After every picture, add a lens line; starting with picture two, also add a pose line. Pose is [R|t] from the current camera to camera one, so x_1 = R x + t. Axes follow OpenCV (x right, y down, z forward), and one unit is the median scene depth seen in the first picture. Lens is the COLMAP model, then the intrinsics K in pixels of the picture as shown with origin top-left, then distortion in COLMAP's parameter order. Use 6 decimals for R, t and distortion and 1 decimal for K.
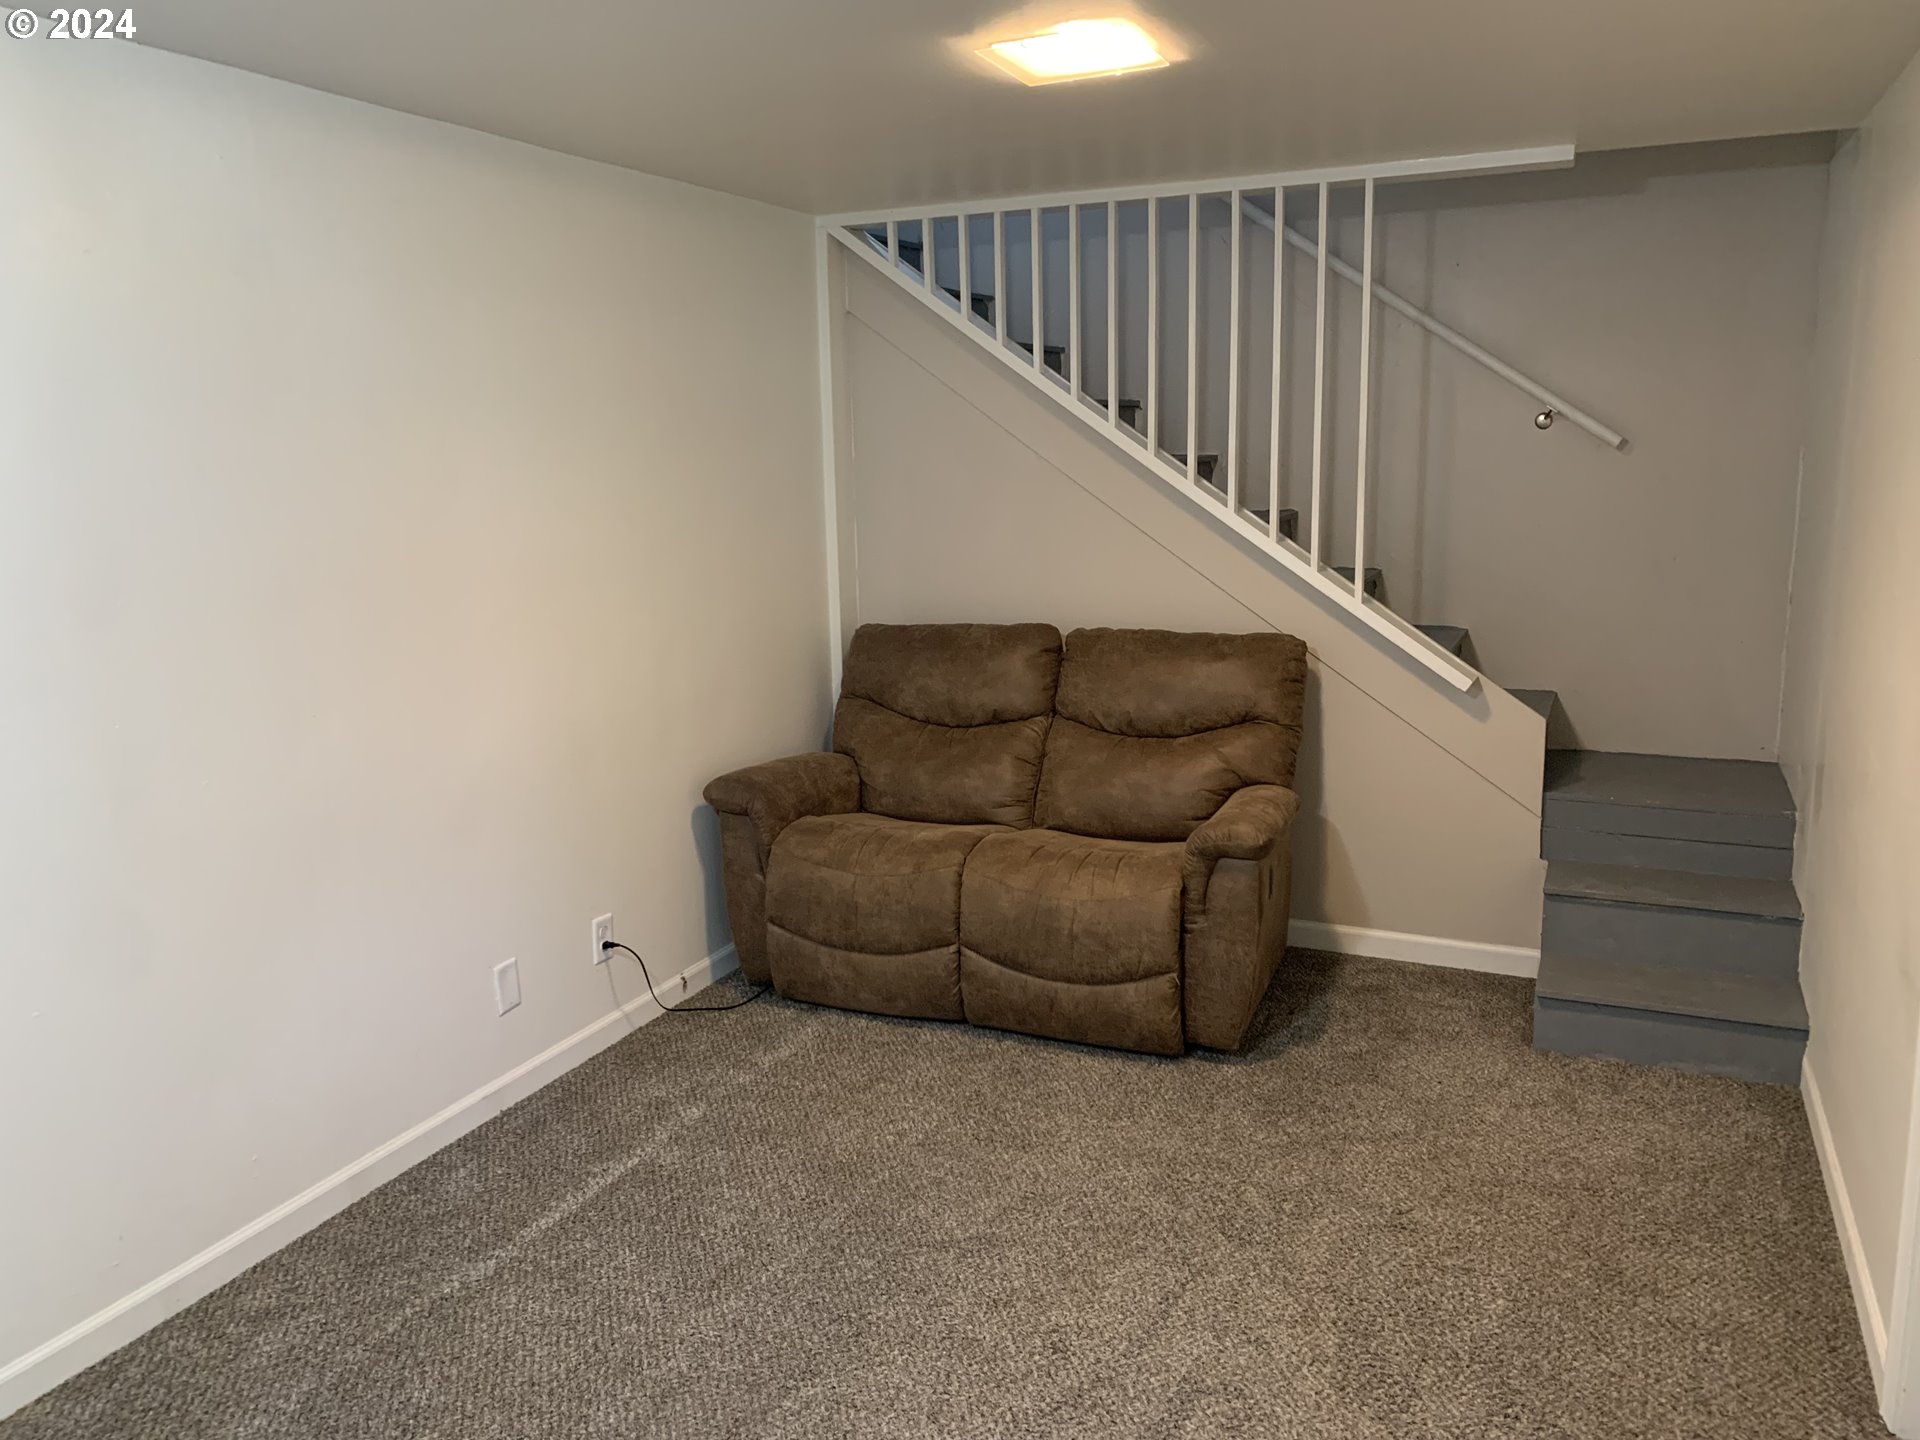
lens RADIAL K [[1581.7, 0, 970.7], [0, 1581.7, 728.6], [0, 0, 1]] dist [0.081803, -0.094692]
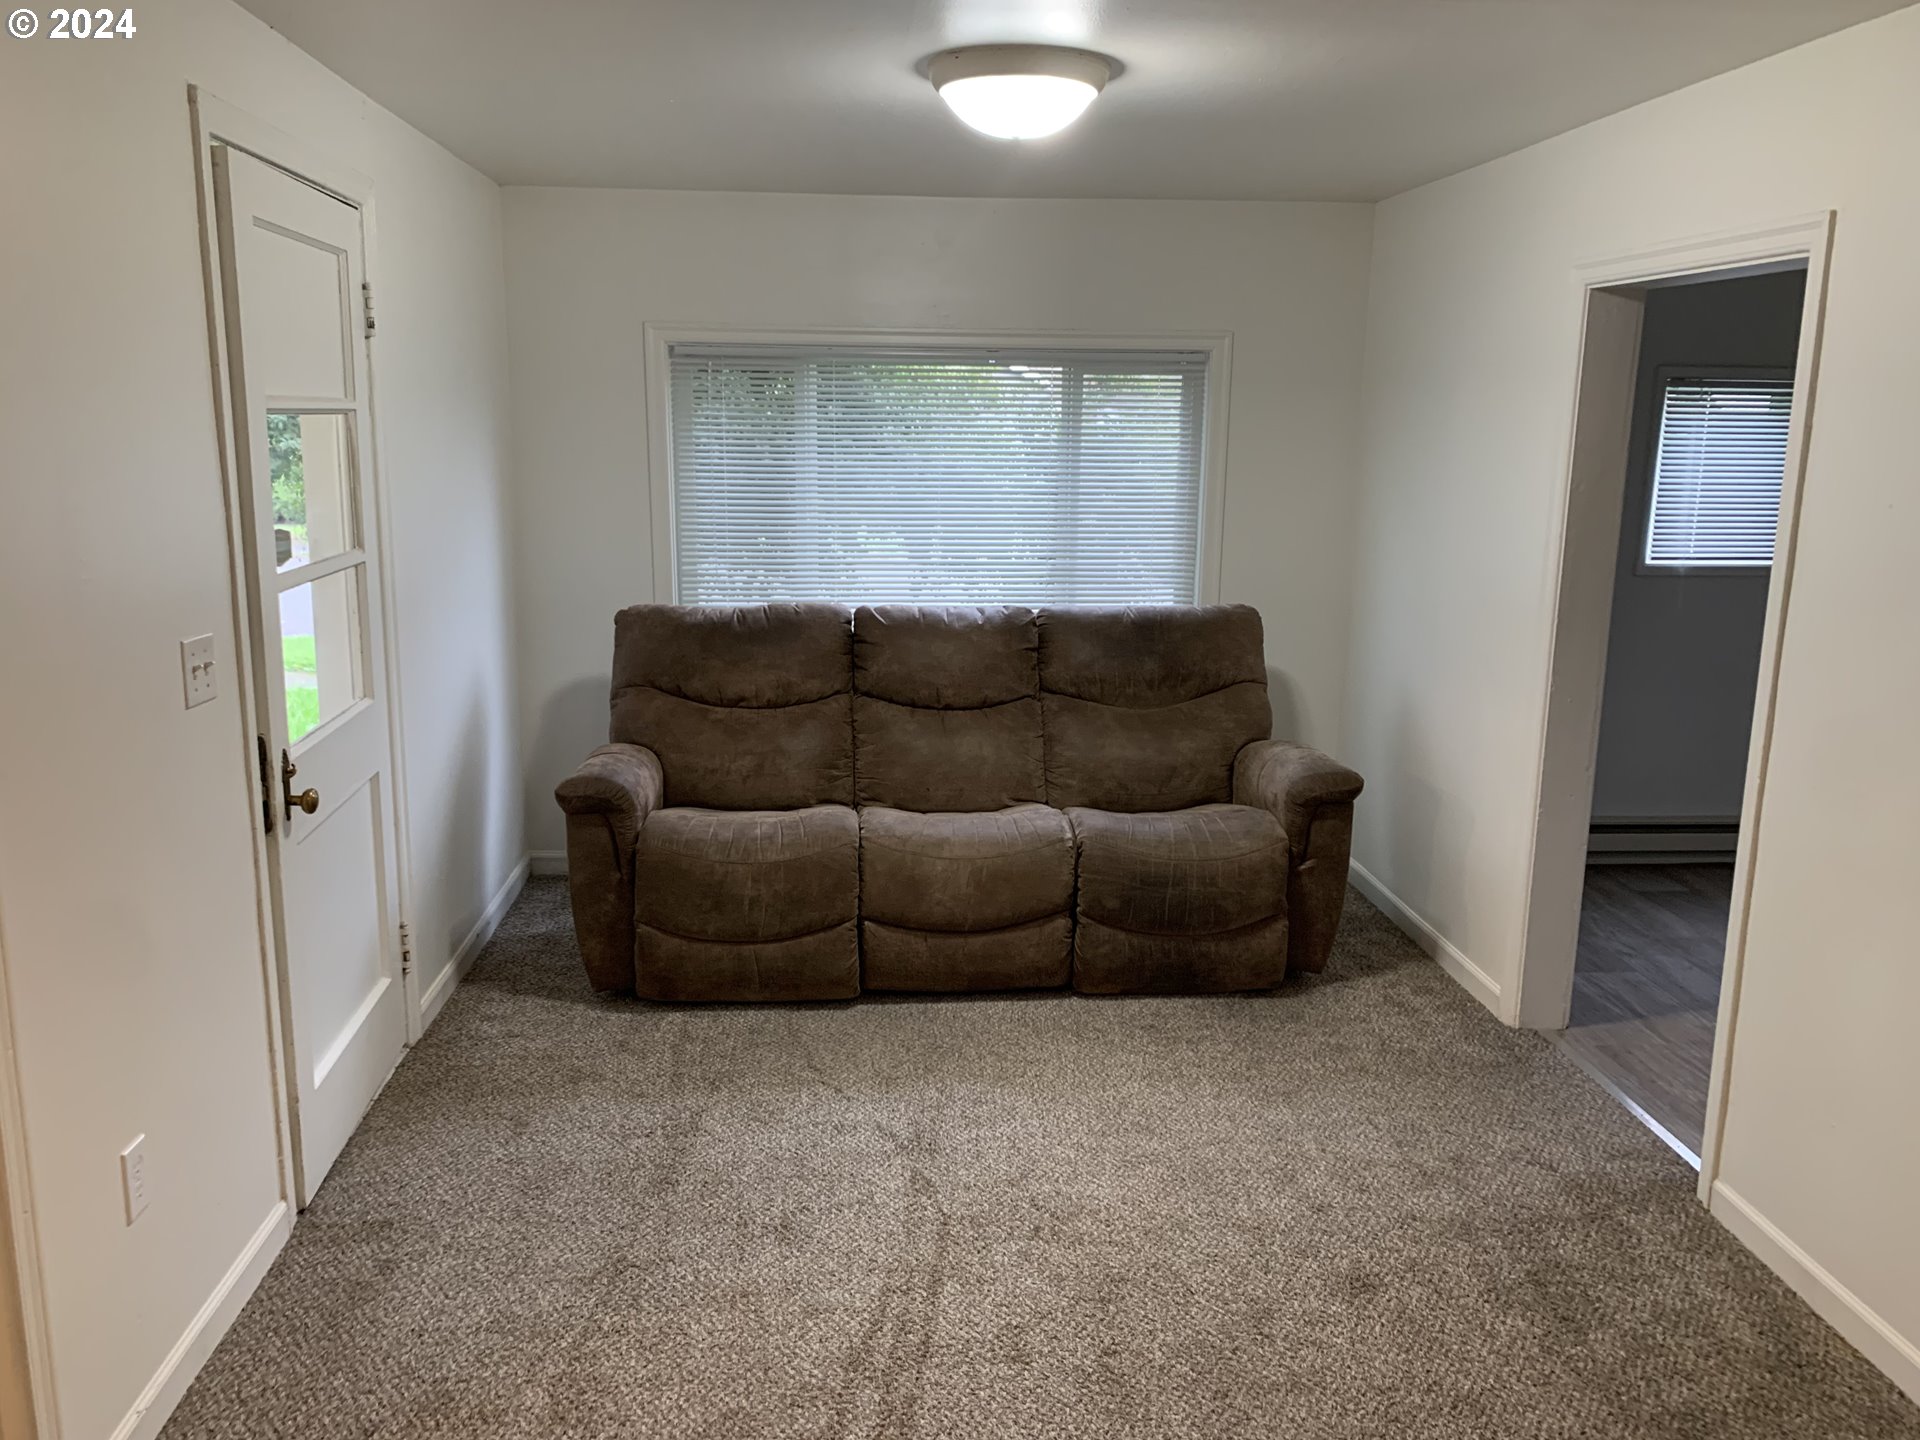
lens RADIAL K [[1581.7, 0, 970.7], [0, 1581.7, 728.6], [0, 0, 1]] dist [0.081803, -0.094692]
pose [[0.886912, -0.072449, 0.456222, -0.399345], [0.051730, 0.996989, 0.057758, -0.043777], [-0.459033, -0.027625, 0.887989, 0.042809]]
